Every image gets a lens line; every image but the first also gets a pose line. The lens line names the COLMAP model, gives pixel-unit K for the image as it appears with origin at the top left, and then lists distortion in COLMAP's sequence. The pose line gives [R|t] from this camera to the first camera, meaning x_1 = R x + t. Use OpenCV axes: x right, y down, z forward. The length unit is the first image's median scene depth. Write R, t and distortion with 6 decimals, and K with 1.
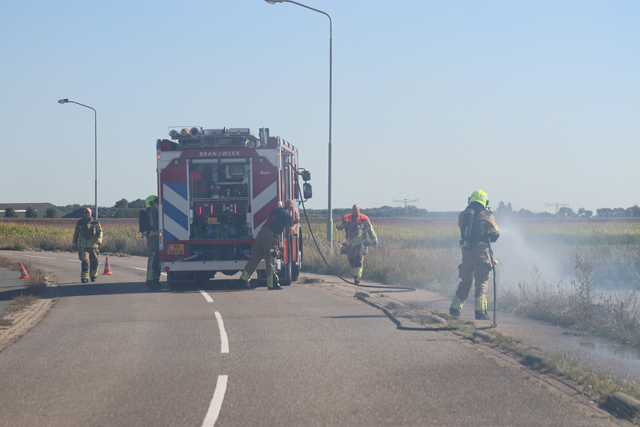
lens RADIAL K [[1784.9, 0, 320.0], [0, 1784.9, 213.5], [0, 0, 1]] dist [0.057764, 0.110872]
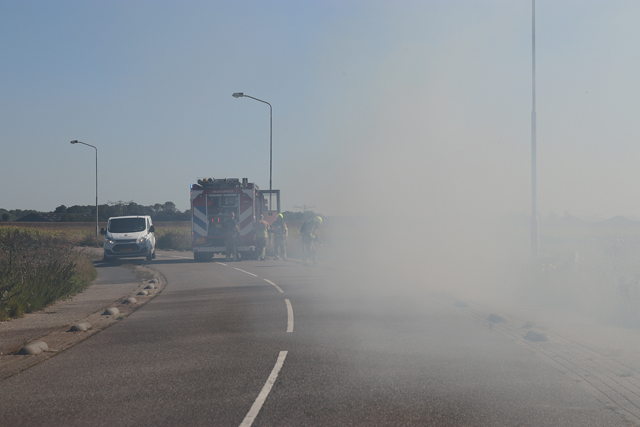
lens RADIAL K [[1703.2, 0, 320.0], [0, 1703.2, 213.5], [0, 0, 1]] dist [-0.030239, -0.055810]
pose [[0.998243, 0.000756, 0.059251, -0.060392], [-0.000656, 0.999998, -0.001720, -0.006466], [-0.059252, 0.001678, 0.998242, -0.851963]]
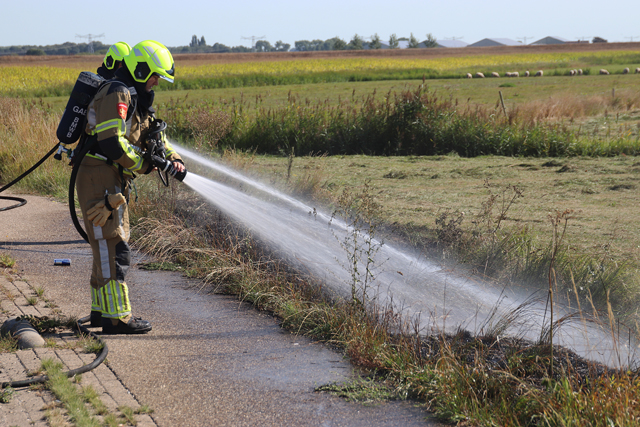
lens RADIAL K [[2128.1, 0, 320.0], [0, 2128.1, 213.5], [0, 0, 1]] dist [0.415756, 0.470427]
pose [[0.986523, -0.036542, 0.159490, 0.030620], [0.024182, 0.996600, 0.078758, -0.007419], [-0.161826, -0.073839, 0.984053, 0.272383]]
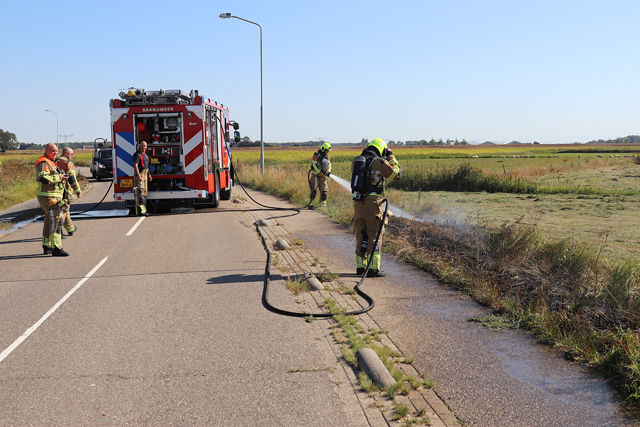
lens RADIAL K [[875.0, 0, 320.0], [0, 875.0, 213.5], [0, 0, 1]] dist [-0.054579, -0.015502]
pose [[0.998000, -0.016821, 0.060928, 0.021808], [0.011981, 0.996807, 0.078951, -0.006662], [-0.062062, -0.078063, 0.995015, 0.350475]]
